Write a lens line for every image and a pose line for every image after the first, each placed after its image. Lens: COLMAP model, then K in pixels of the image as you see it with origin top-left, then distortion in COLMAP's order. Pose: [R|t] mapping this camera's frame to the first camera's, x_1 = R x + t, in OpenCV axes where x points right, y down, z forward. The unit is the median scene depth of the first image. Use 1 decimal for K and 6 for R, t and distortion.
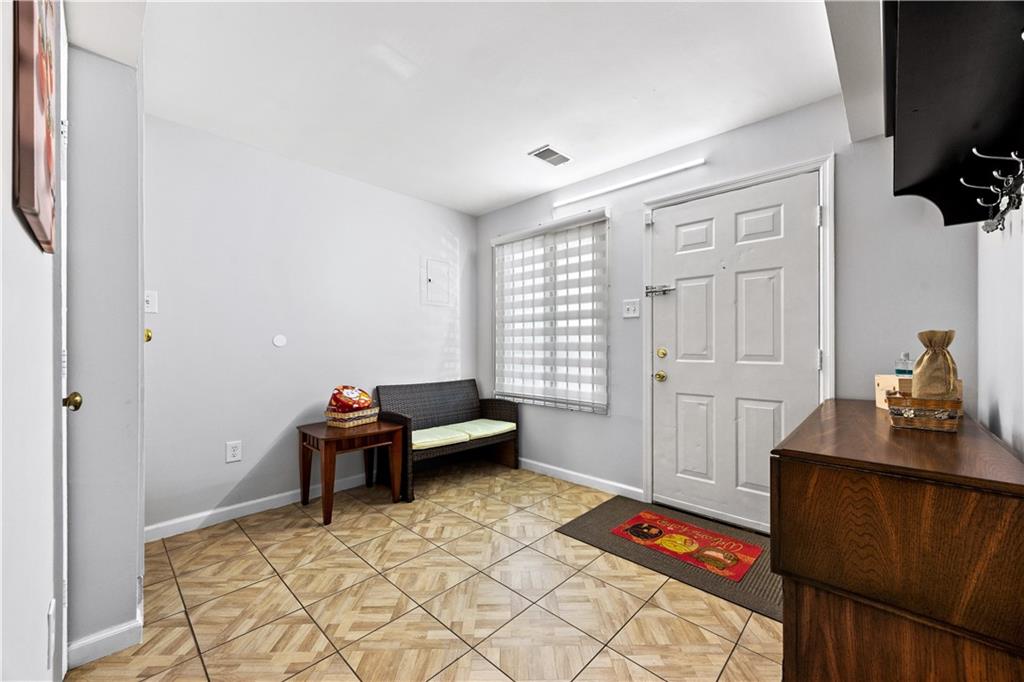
lens RADIAL K [[394.7, 0, 508.9], [0, 394.7, 344.5], [0, 0, 1]] dist [-0.005766, 0.000396]
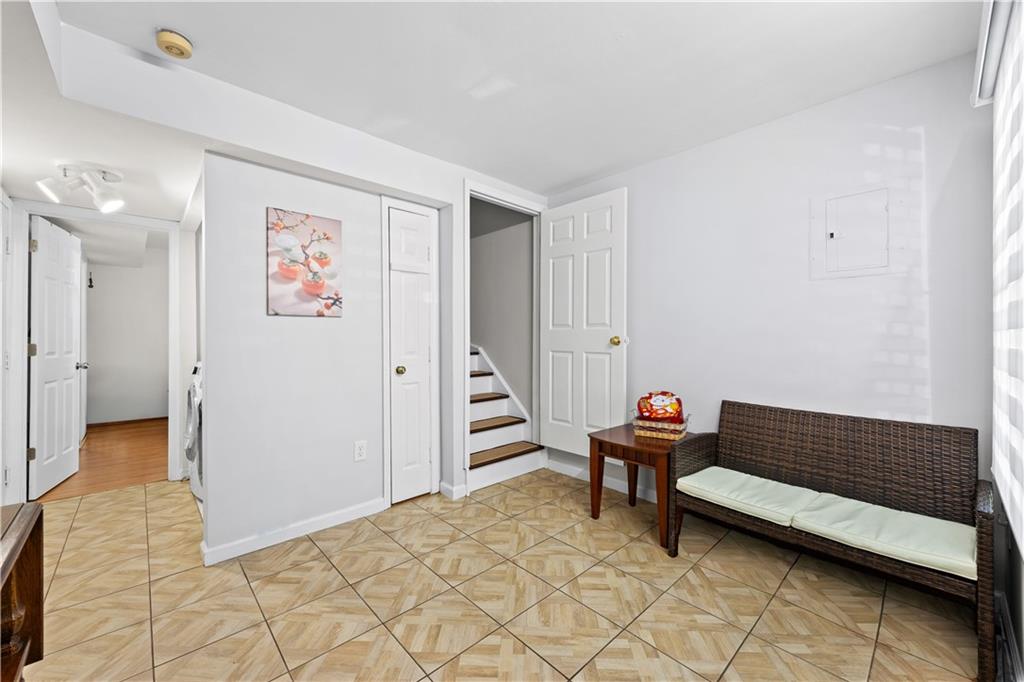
lens RADIAL K [[394.7, 0, 514.2], [0, 394.7, 336.4], [0, 0, 1]] dist [-0.005766, 0.000396]
pose [[-0.051178, -0.001759, -0.998688, 0.629486], [0.005244, 0.999984, -0.002030, -0.025984], [0.998676, -0.005341, -0.051168, 0.895423]]
